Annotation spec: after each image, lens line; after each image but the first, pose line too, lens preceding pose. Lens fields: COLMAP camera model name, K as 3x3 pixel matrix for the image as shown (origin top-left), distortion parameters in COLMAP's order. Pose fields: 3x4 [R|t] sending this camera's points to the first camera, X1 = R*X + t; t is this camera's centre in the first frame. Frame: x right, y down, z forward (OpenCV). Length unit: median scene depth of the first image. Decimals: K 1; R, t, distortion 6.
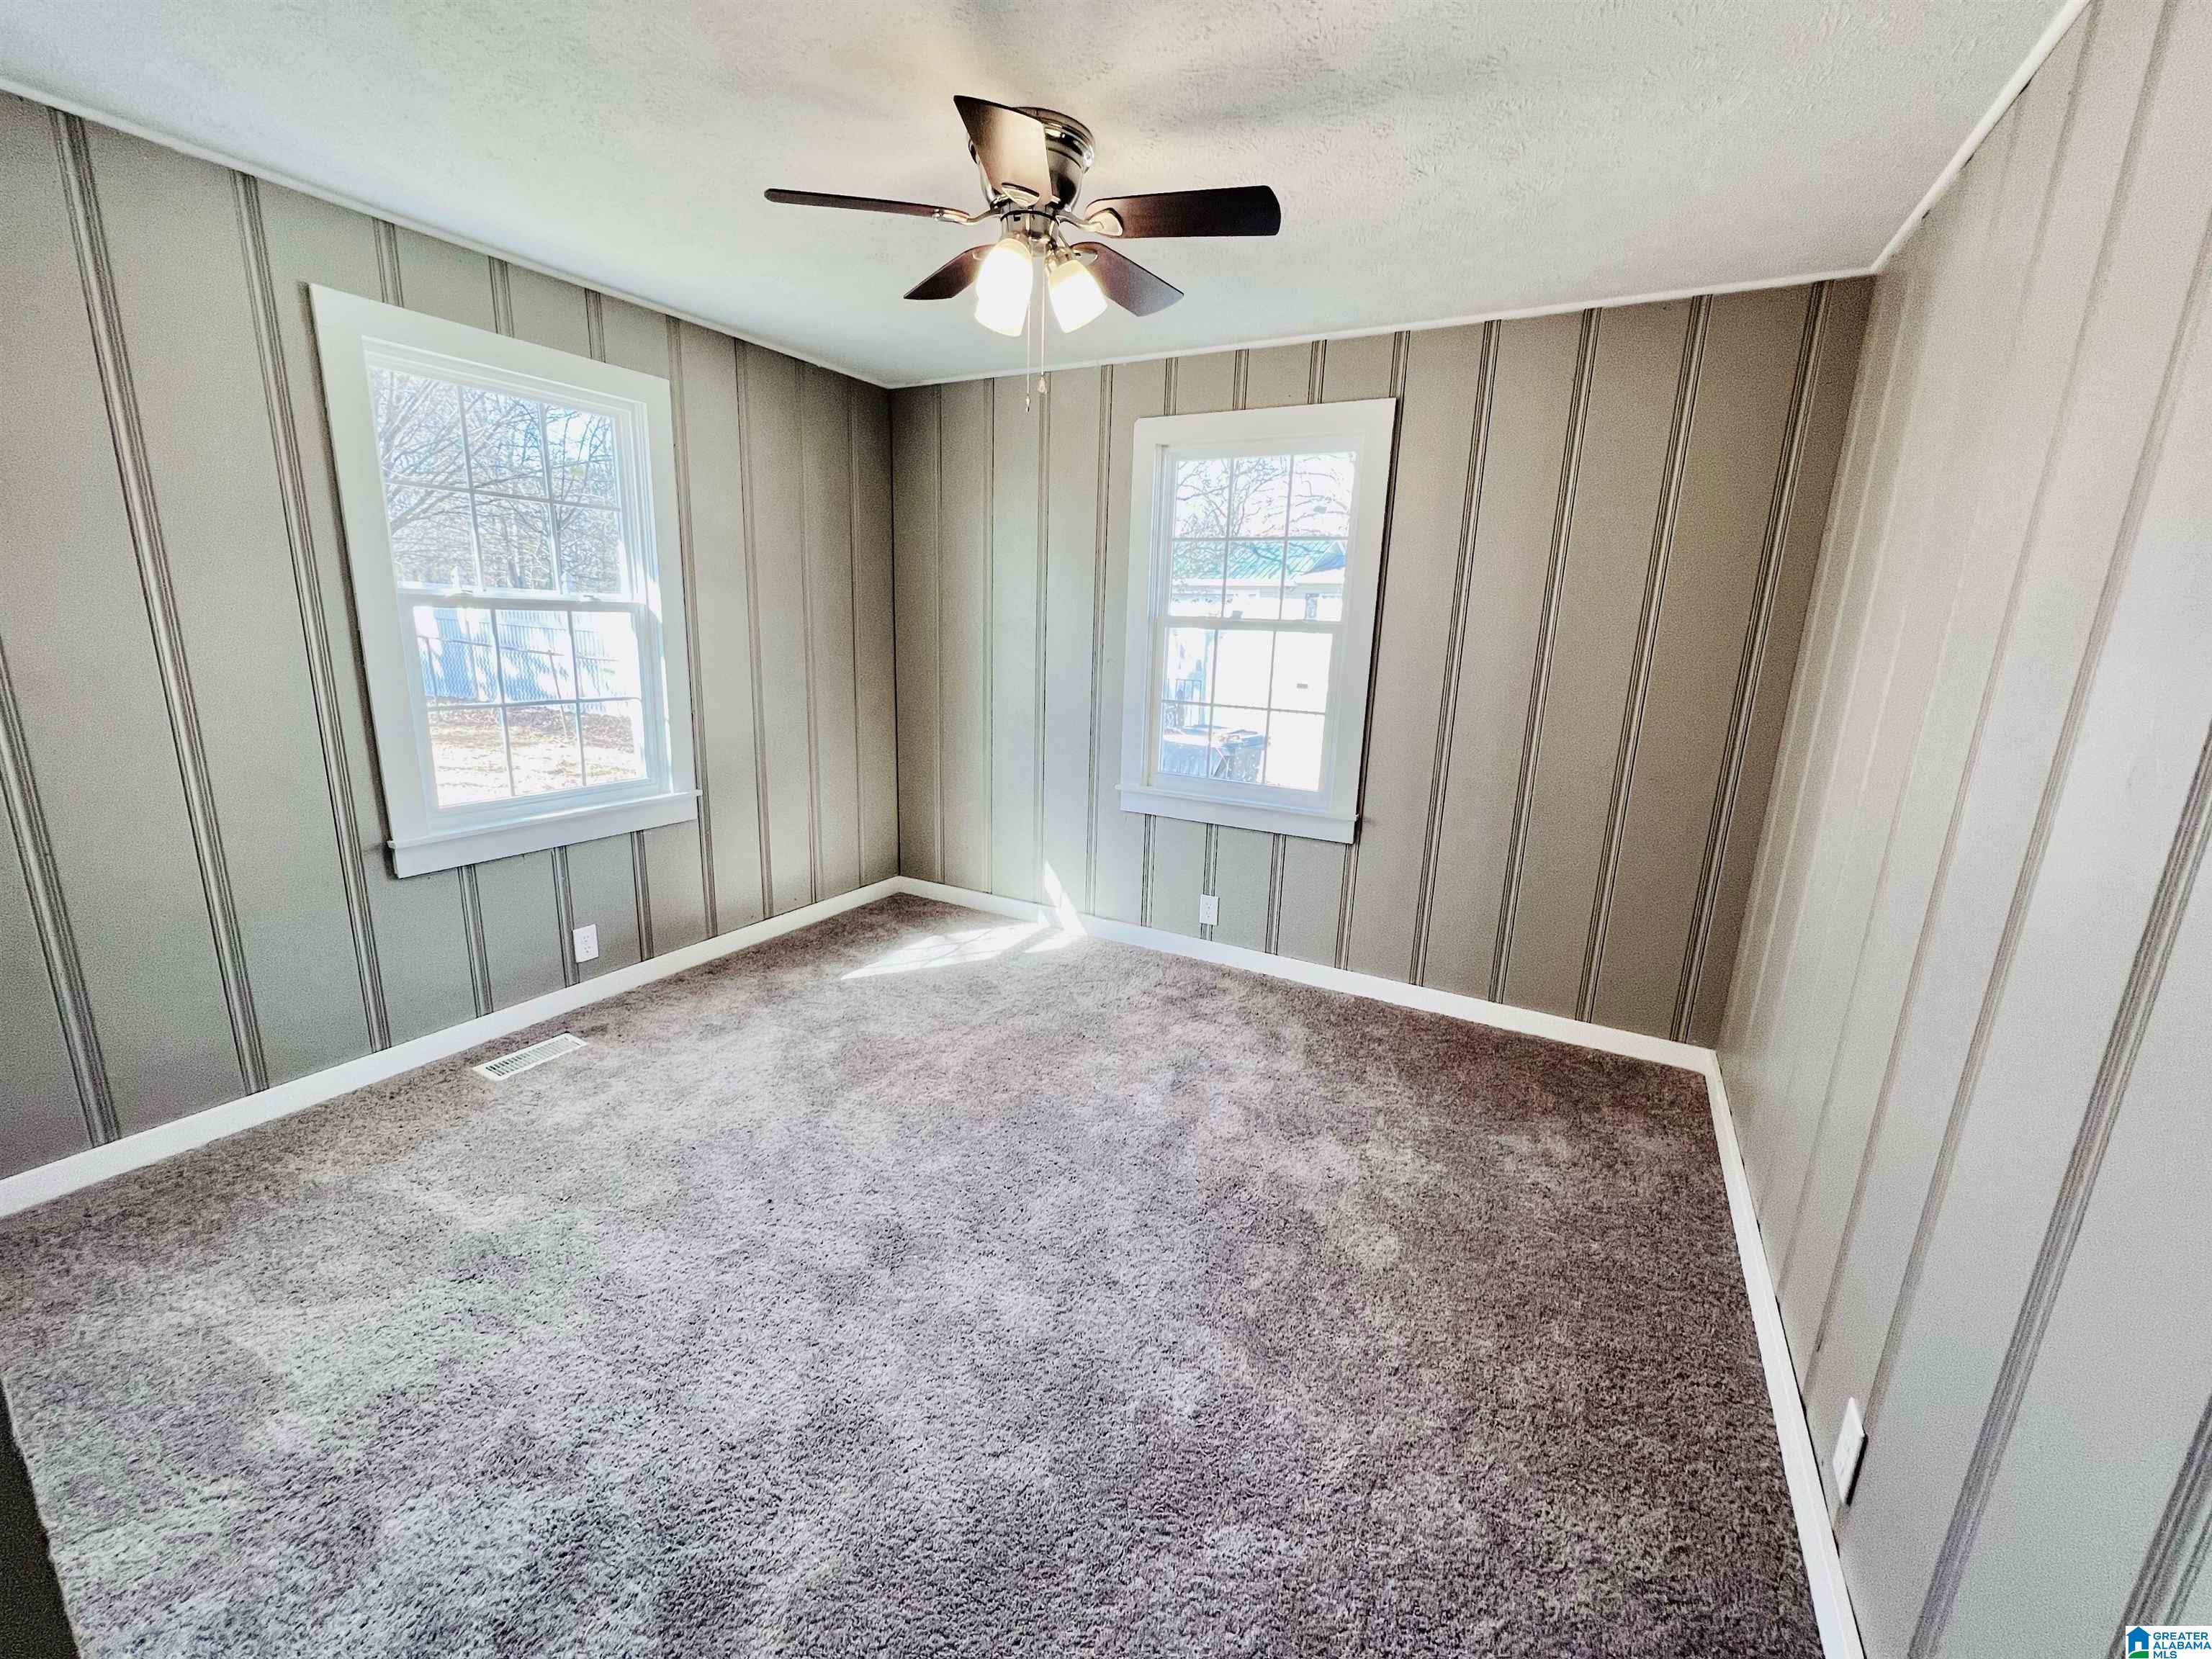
lens RADIAL K [[888.4, 0, 1091.5], [0, 888.4, 829.5], [0, 0, 1]] dist [-0.000310, 0.000132]
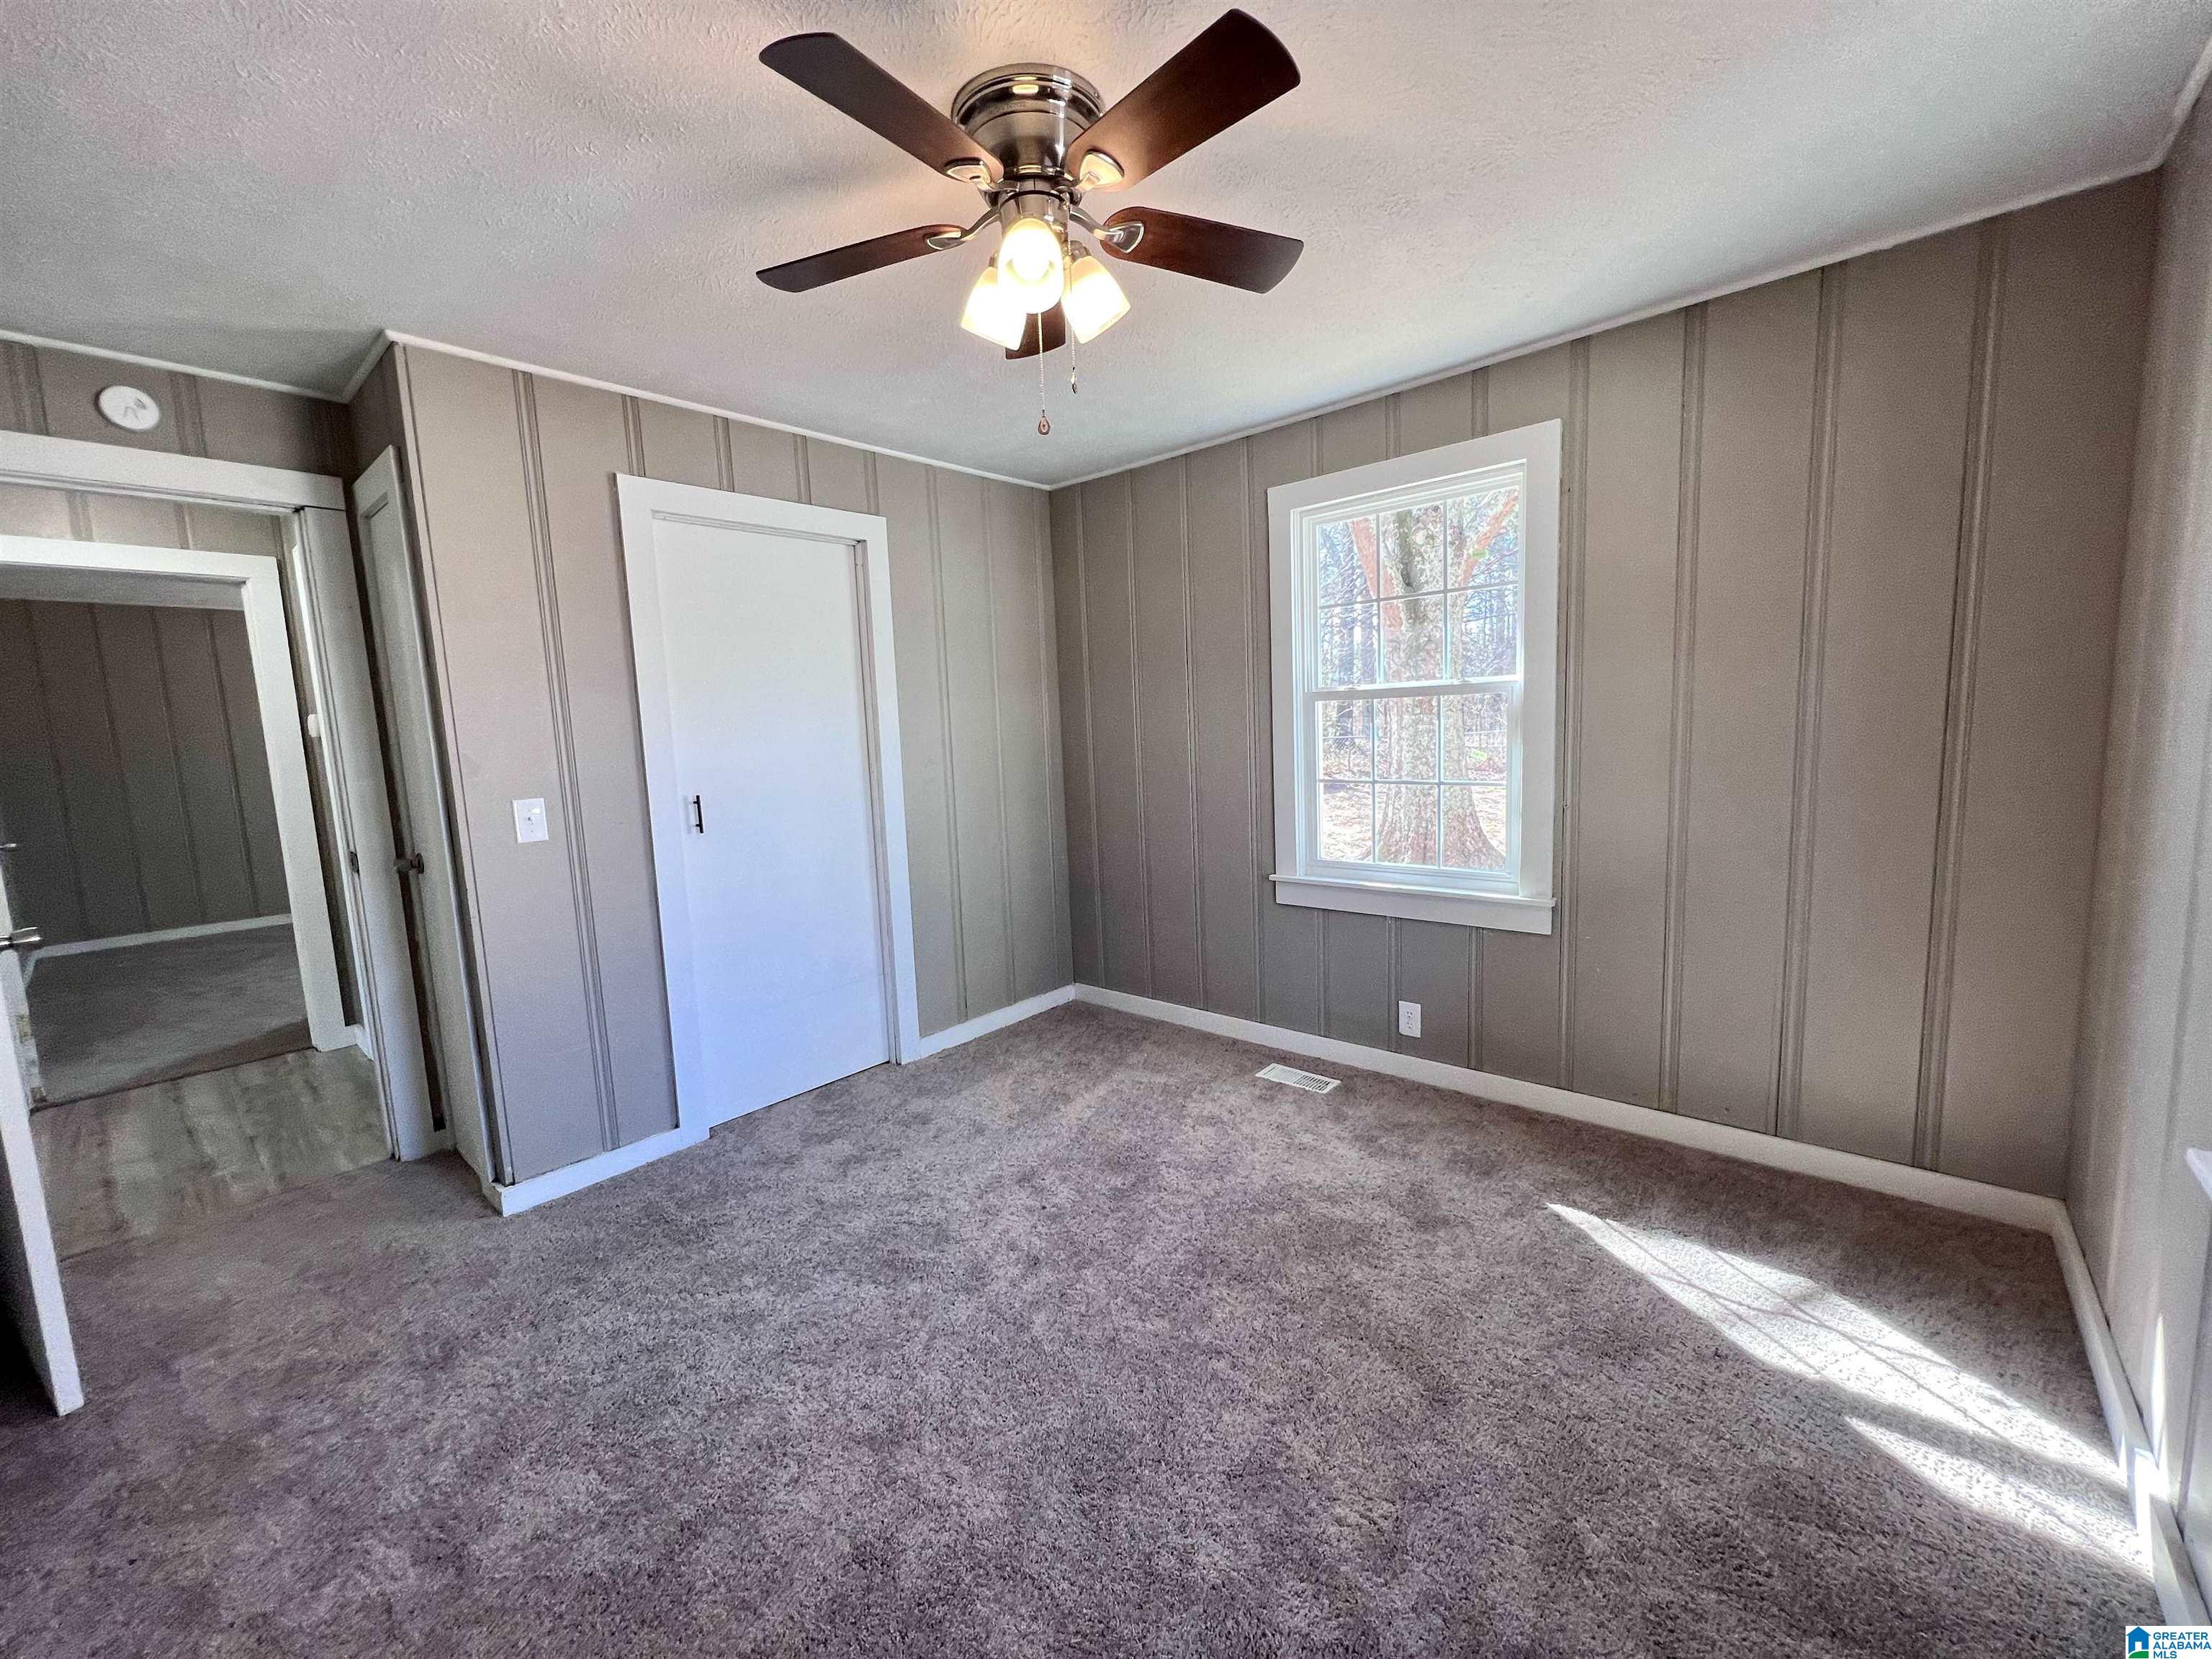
lens RADIAL K [[888.4, 0, 1091.5], [0, 888.4, 829.5], [0, 0, 1]] dist [-0.000310, 0.000132]
pose [[-0.219759, 0.106907, -0.969679, 0.457917], [-0.177946, 0.972909, 0.147591, -0.162220], [0.959188, 0.204985, -0.194782, 0.771345]]
